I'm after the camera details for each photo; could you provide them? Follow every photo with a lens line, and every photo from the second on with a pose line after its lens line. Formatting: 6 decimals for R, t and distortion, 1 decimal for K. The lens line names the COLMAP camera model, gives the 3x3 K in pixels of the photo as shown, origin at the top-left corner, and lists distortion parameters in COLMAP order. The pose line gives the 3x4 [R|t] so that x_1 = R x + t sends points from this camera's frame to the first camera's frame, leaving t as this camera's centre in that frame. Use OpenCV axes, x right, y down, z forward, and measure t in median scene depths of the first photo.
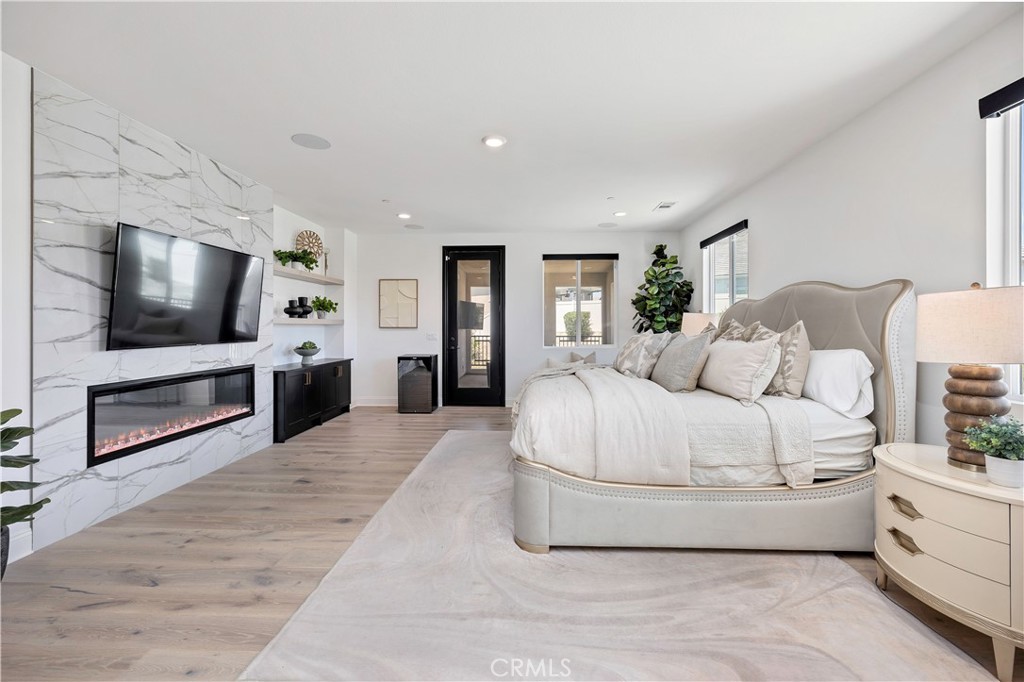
lens RADIAL K [[431.1, 0, 511.5], [0, 431.1, 326.1], [0, 0, 1]] dist [-0.001988, 0.000250]
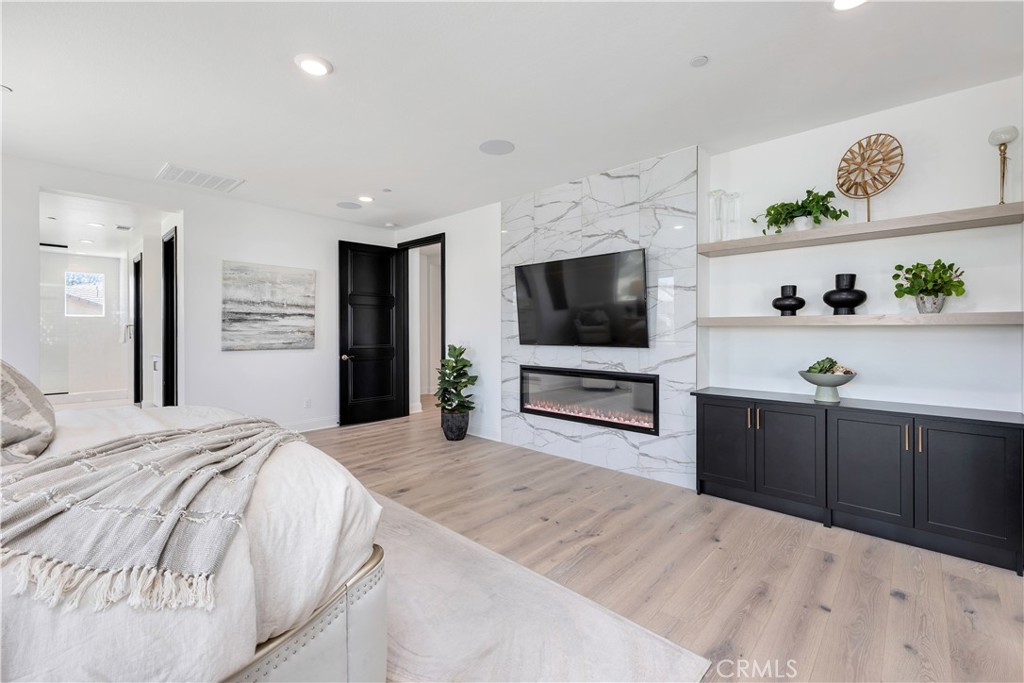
lens RADIAL K [[431.1, 0, 511.5], [0, 431.1, 326.6], [0, 0, 1]] dist [-0.001988, 0.000250]
pose [[-0.642544, -0.002910, -0.766243, 0.281936], [0.002494, 0.999980, -0.005889, -0.002064], [0.766245, -0.005695, -0.642523, 1.627327]]
